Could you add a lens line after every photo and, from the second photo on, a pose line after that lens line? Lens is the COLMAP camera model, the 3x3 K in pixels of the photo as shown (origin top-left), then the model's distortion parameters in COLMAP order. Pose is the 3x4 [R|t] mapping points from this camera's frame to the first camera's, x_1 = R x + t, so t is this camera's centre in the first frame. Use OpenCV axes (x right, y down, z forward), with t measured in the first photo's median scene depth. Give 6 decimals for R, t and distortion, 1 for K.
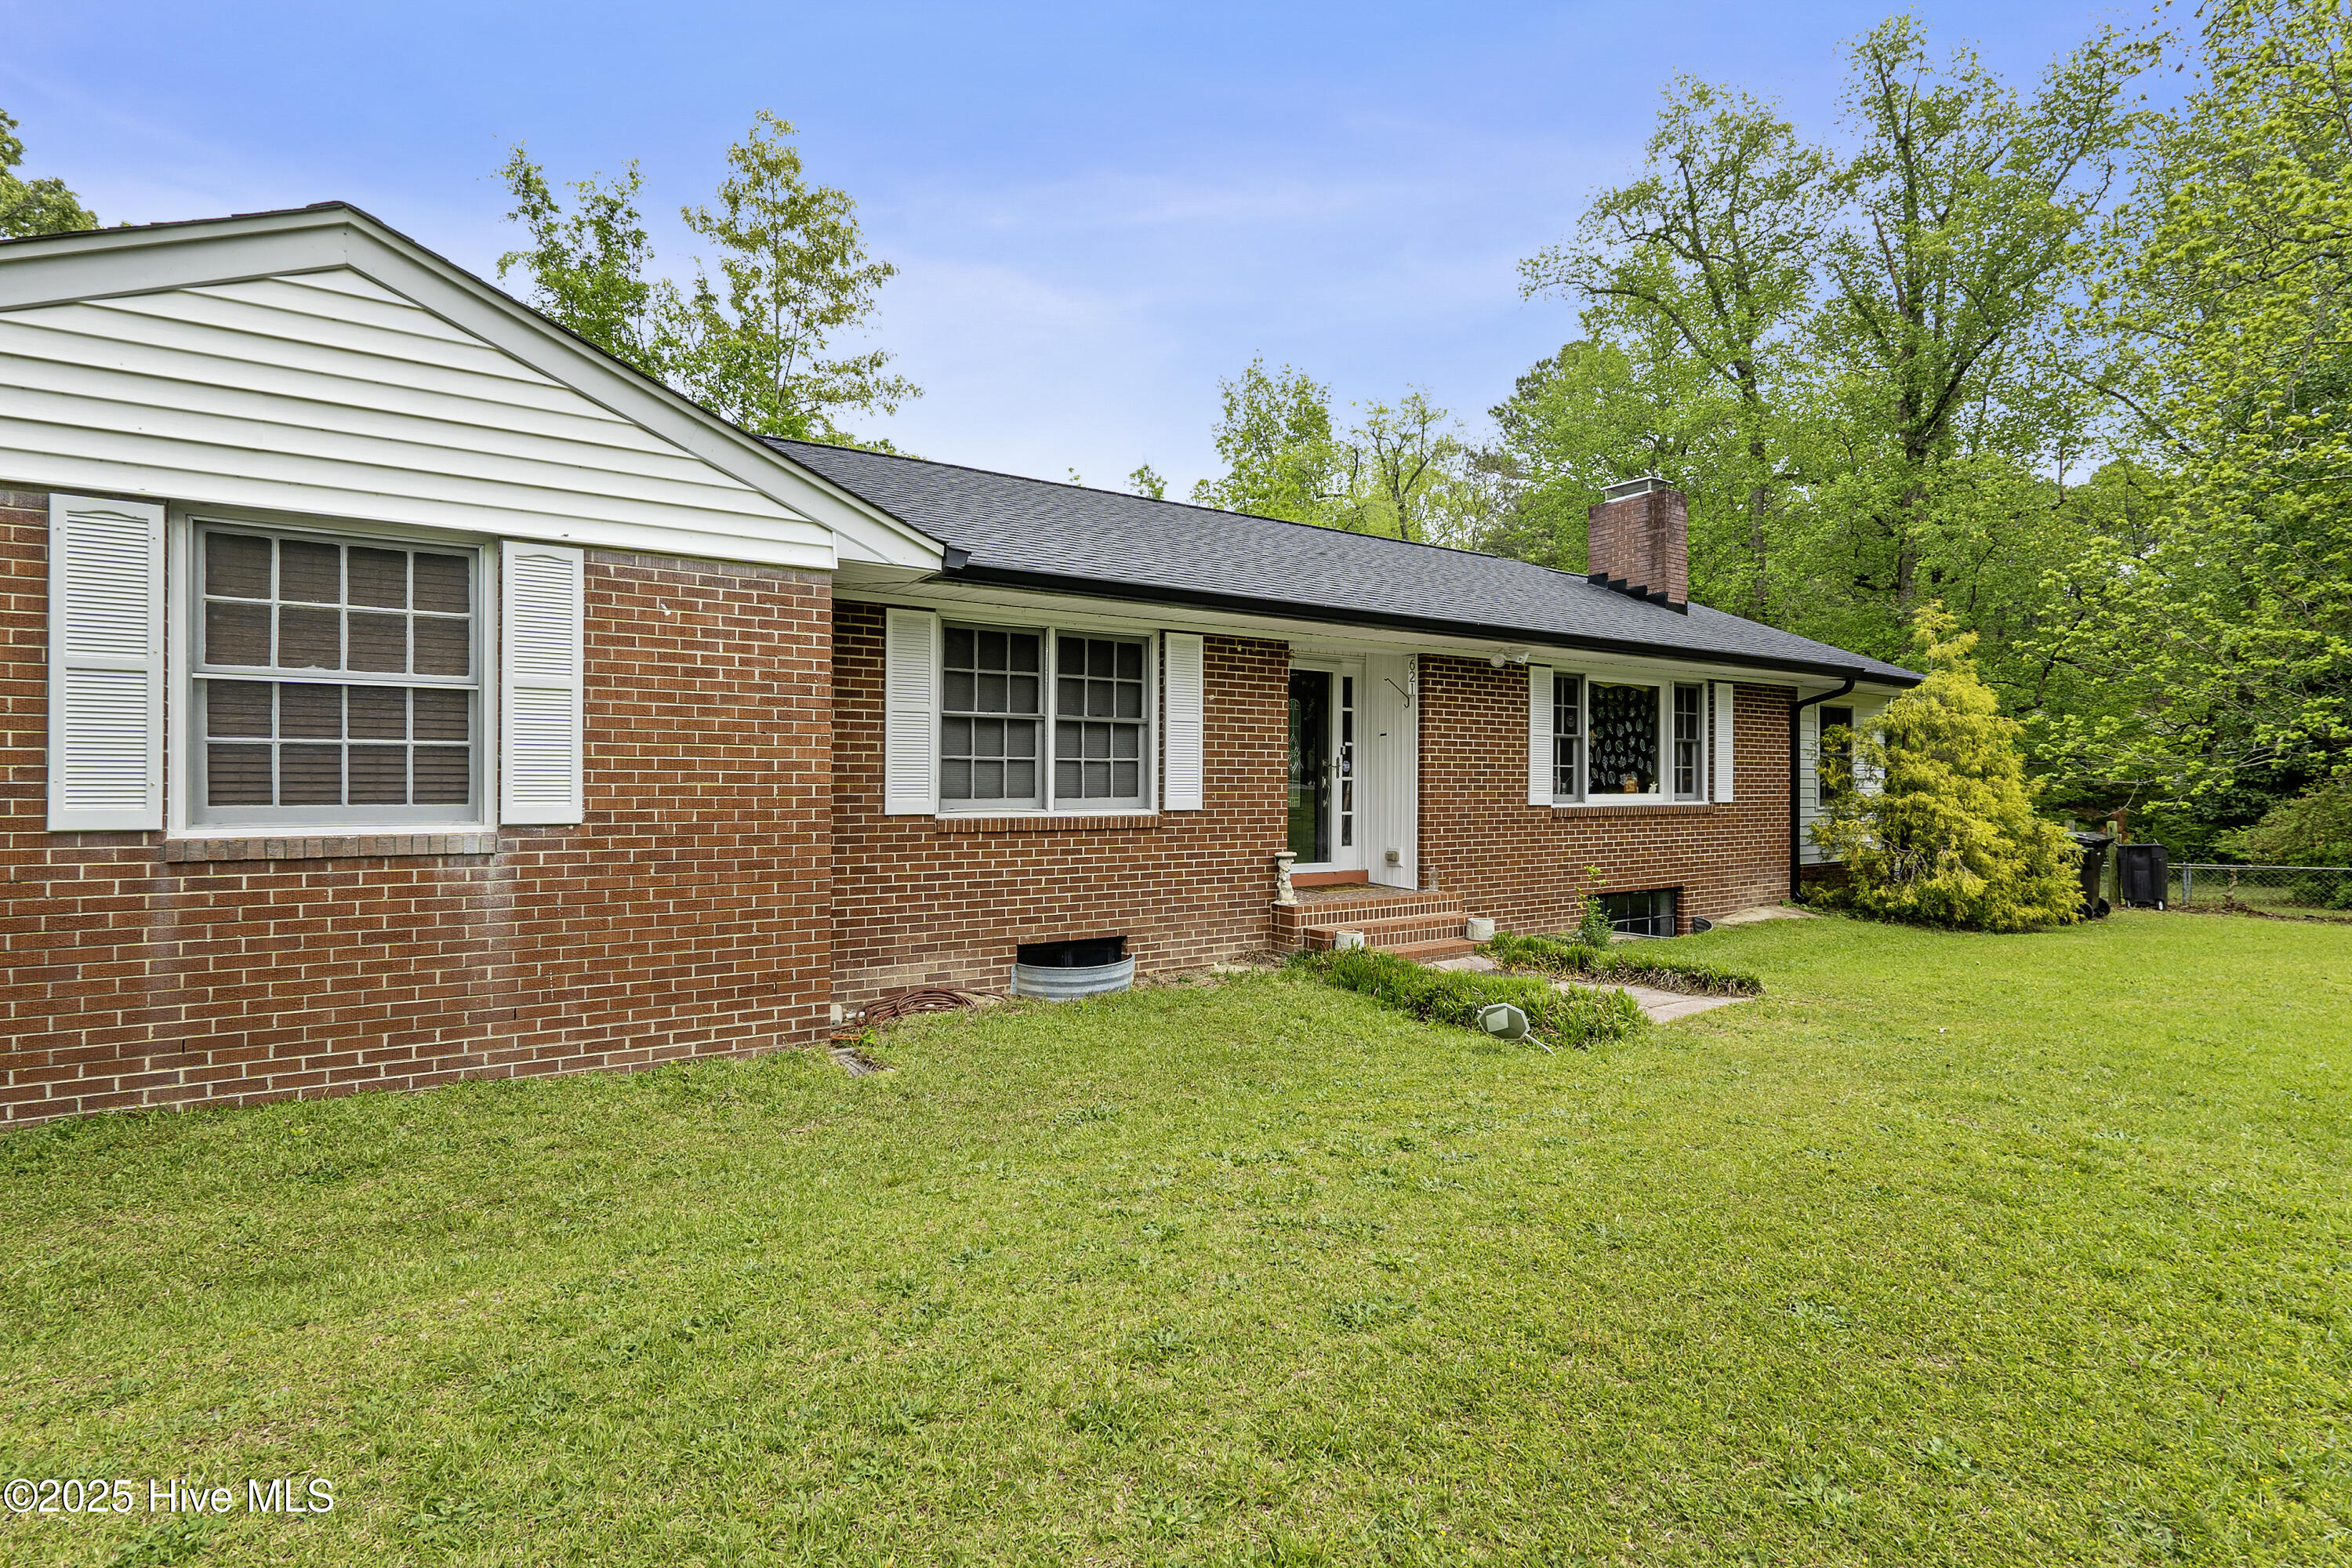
lens RADIAL K [[1113.0, 0, 1176.0], [0, 1113.0, 784.0], [0, 0, 1]] dist [0.003415, 0.000170]
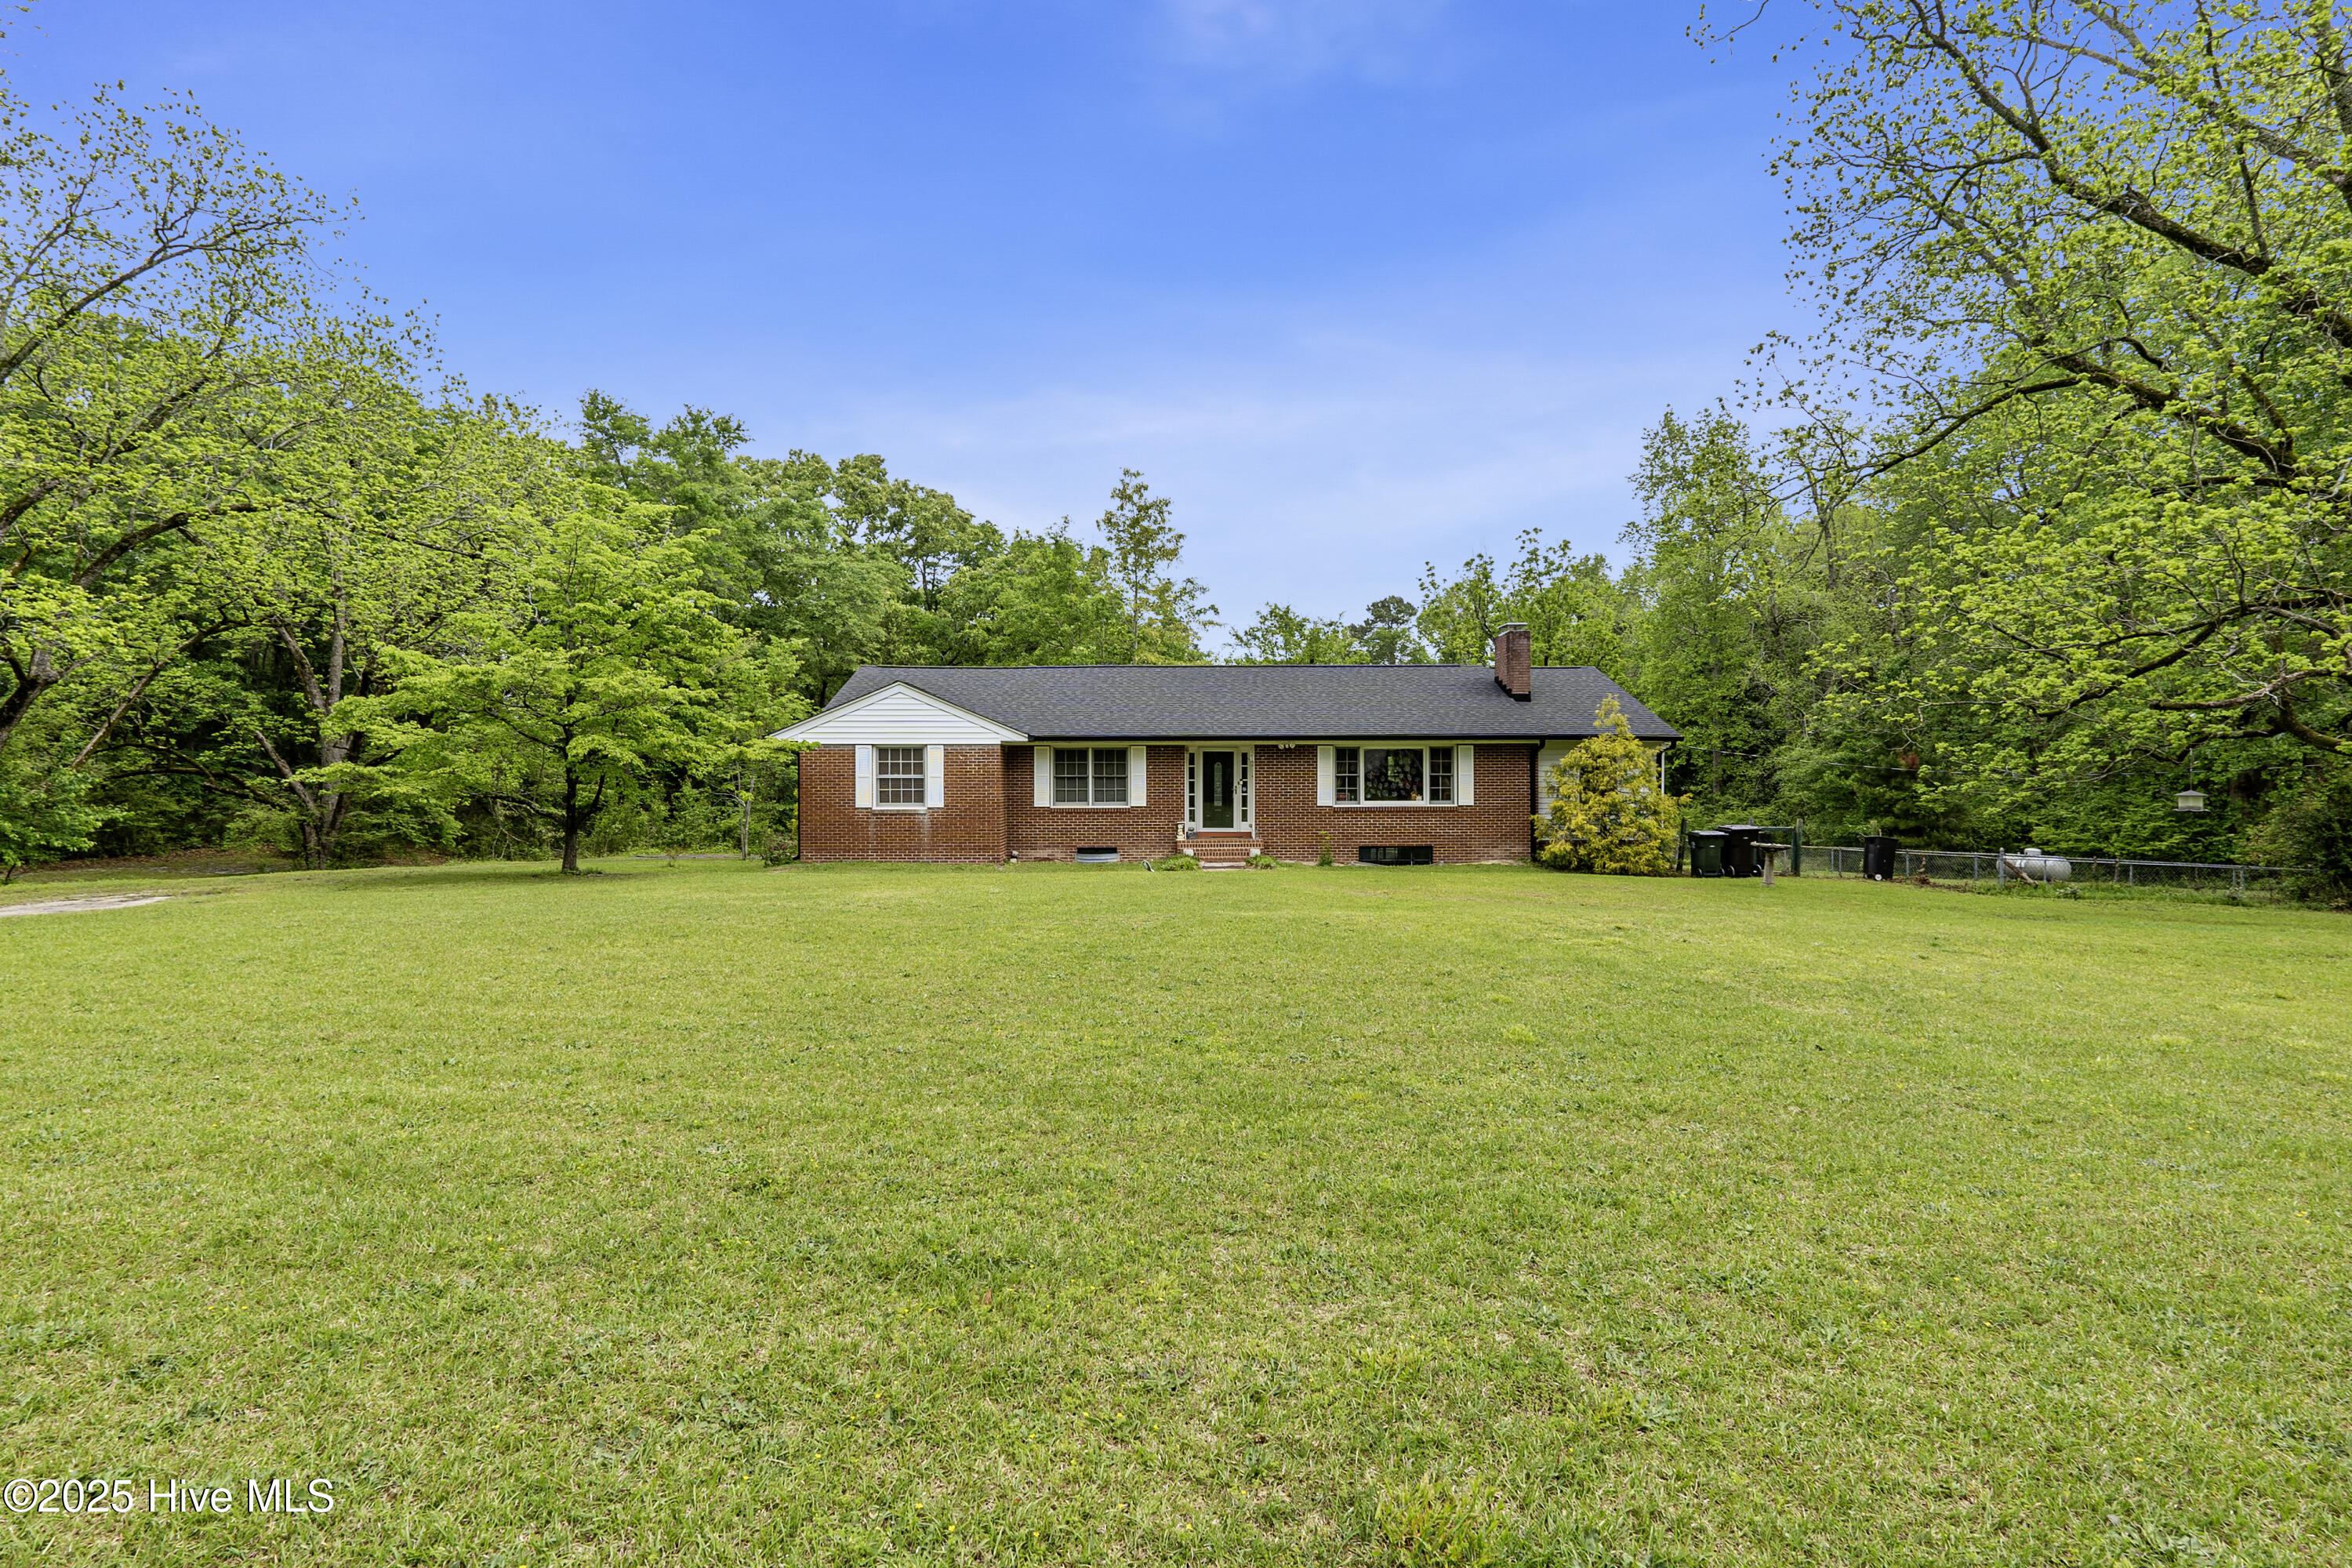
lens RADIAL K [[1113.0, 0, 1176.0], [0, 1113.0, 784.0], [0, 0, 1]] dist [0.003415, 0.000170]
pose [[0.838907, -0.002511, -0.544269, 1.538322], [0.003212, 0.999995, 0.000337, -0.032629], [0.544266, -0.002031, 0.838911, -1.279549]]
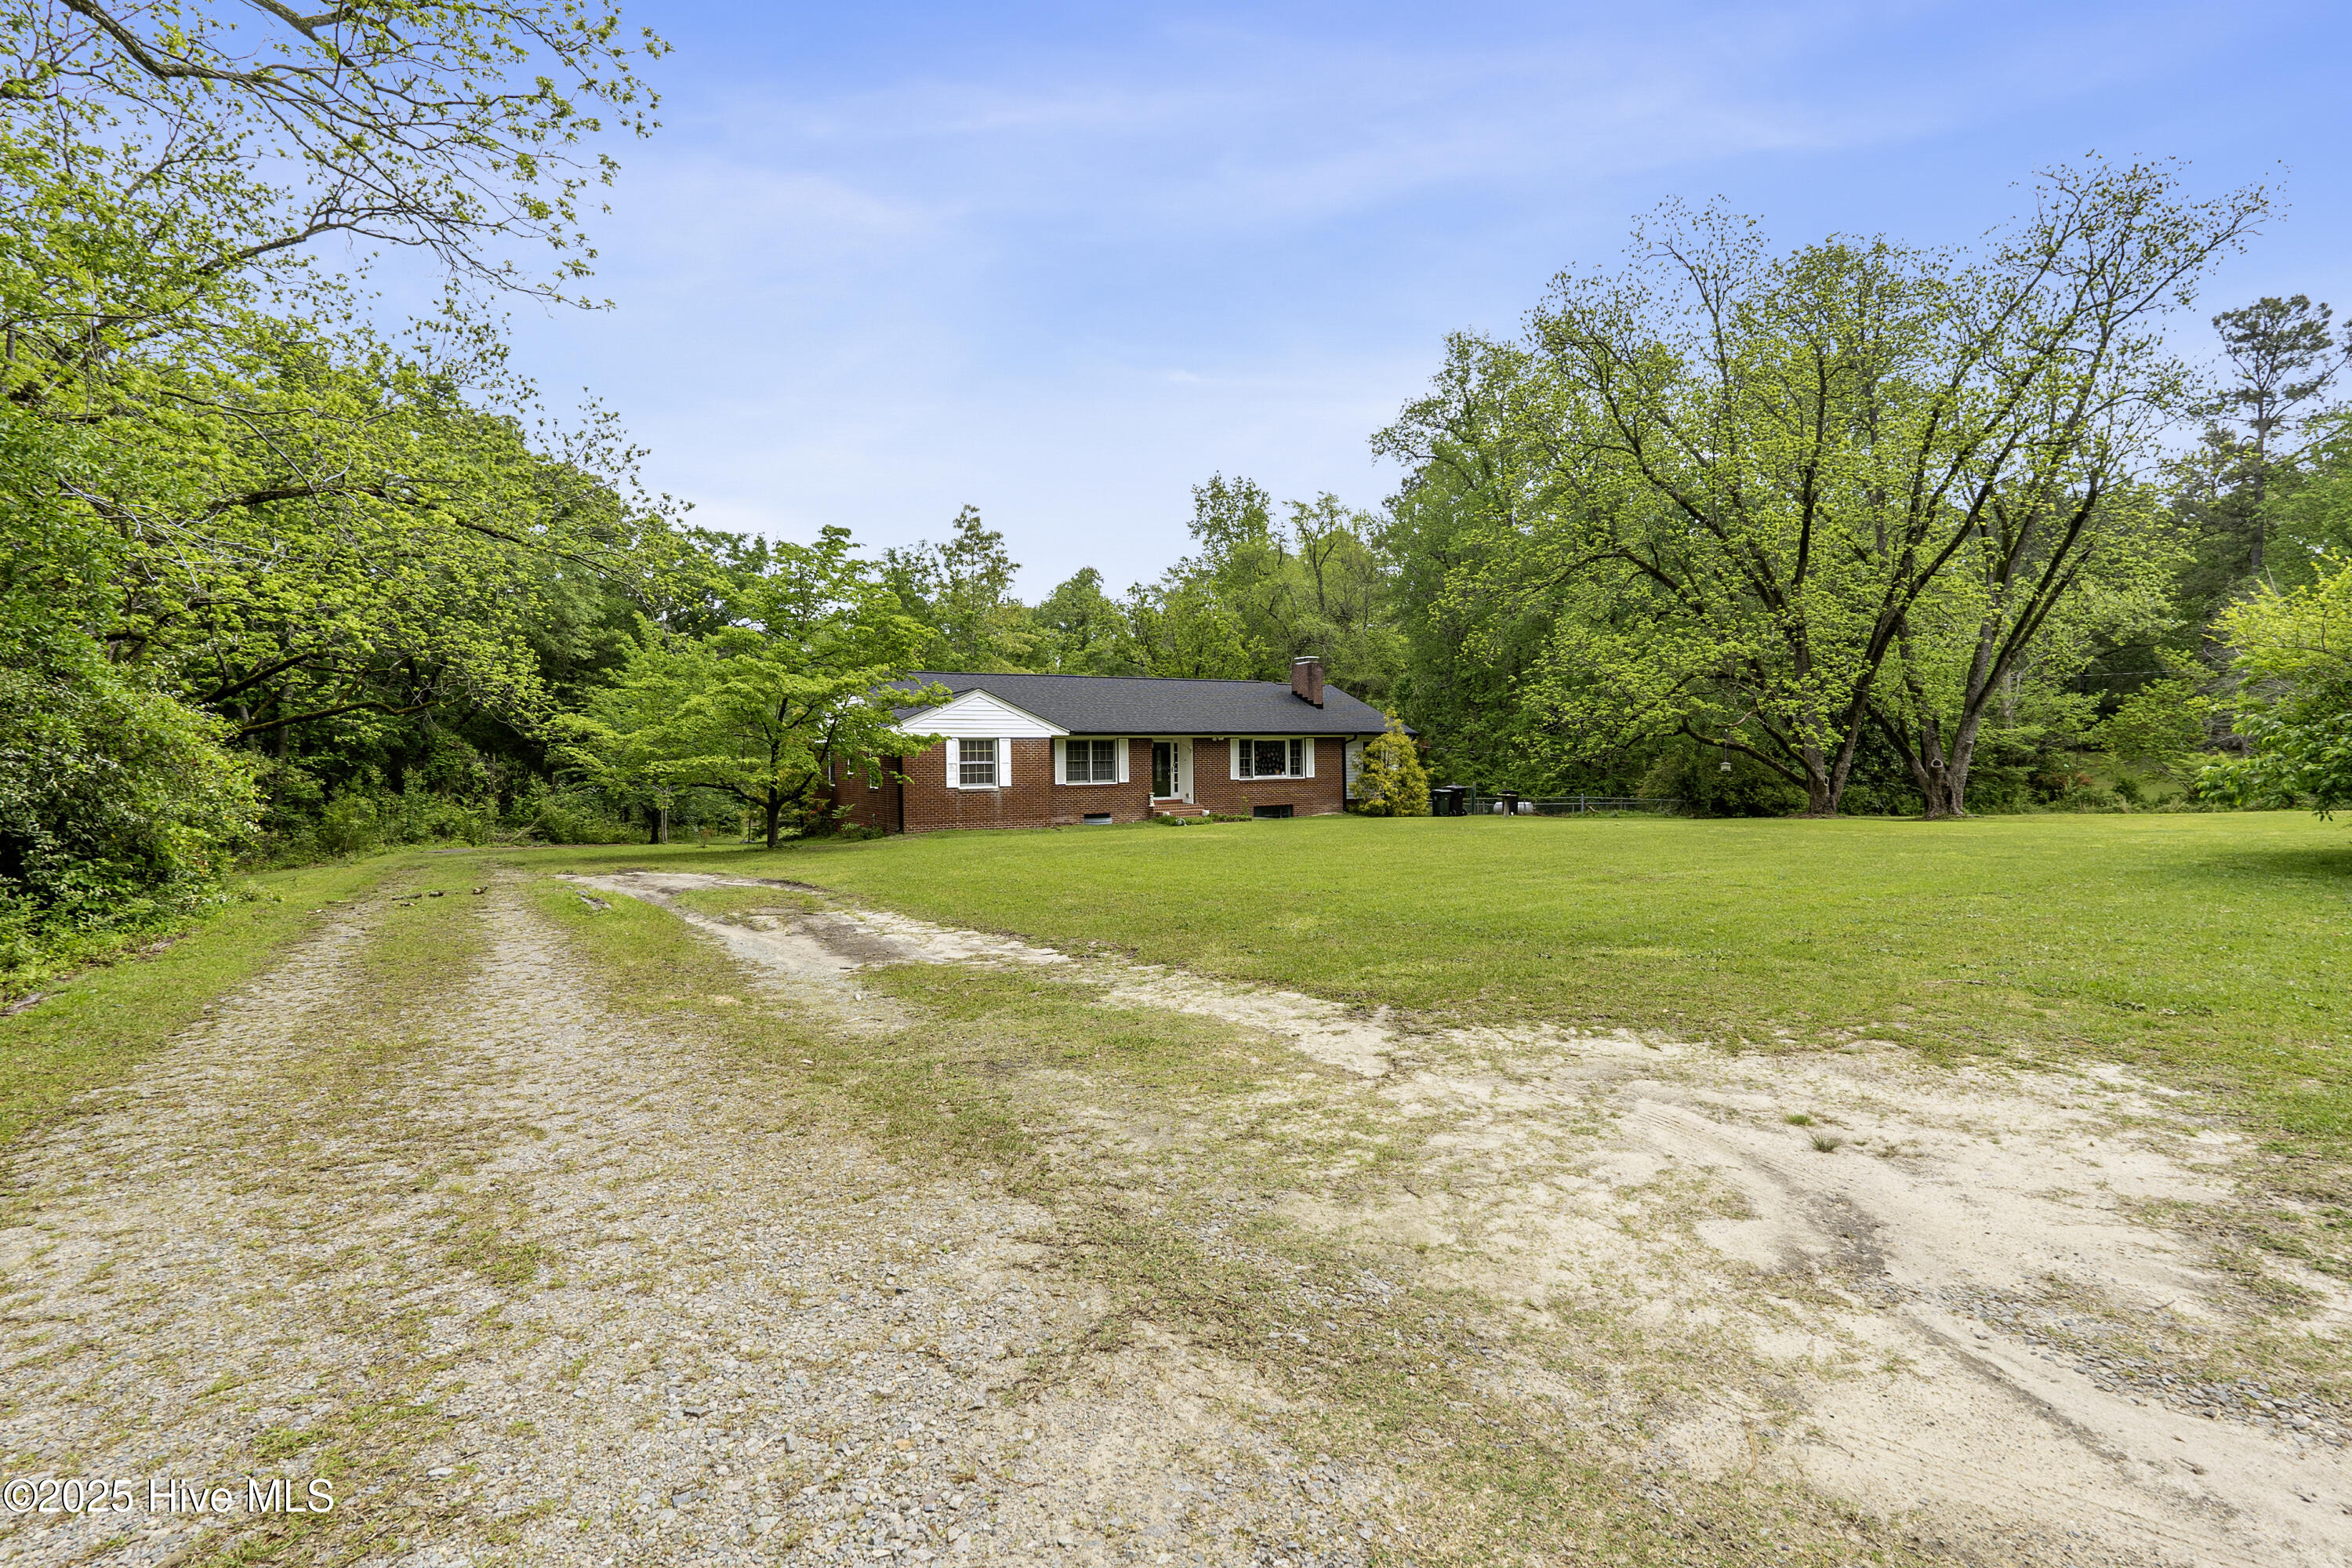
lens RADIAL K [[1113.0, 0, 1176.0], [0, 1113.0, 784.0], [0, 0, 1]] dist [0.003415, 0.000170]
pose [[0.999635, -0.015312, -0.022279, 0.259879], [0.015790, 0.999646, 0.021414, -0.049891], [0.021943, -0.021758, 0.999522, -2.754822]]
